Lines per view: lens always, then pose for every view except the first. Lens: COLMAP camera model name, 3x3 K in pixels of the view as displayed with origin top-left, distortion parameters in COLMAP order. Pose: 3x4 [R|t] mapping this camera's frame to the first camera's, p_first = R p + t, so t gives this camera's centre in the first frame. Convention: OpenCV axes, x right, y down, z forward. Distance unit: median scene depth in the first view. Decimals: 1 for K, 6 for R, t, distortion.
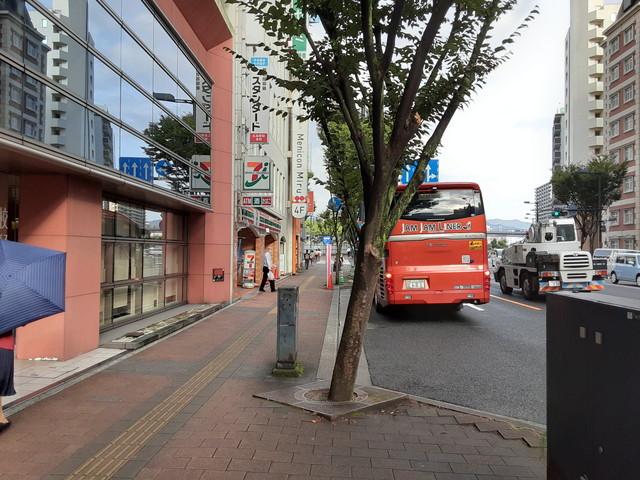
lens RADIAL K [[503.6, 0, 320.1], [0, 503.6, 240.0], [0, 0, 1]] dist [0.066610, 0.001453]
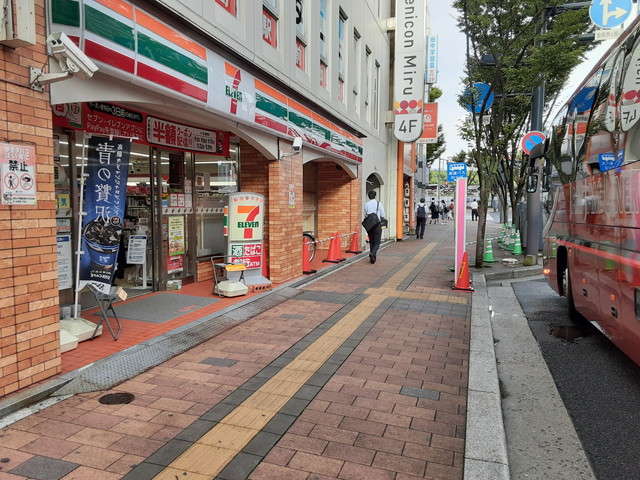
lens RADIAL K [[503.6, 0, 318.5], [0, 503.6, 239.3], [0, 0, 1]] dist [0.066610, 0.001453]
pose [[0.965784, 0.007520, -0.259238, 0.009055], [0.015059, 0.996267, 0.085000, 0.015730], [0.258910, -0.085995, 0.962066, 0.425909]]
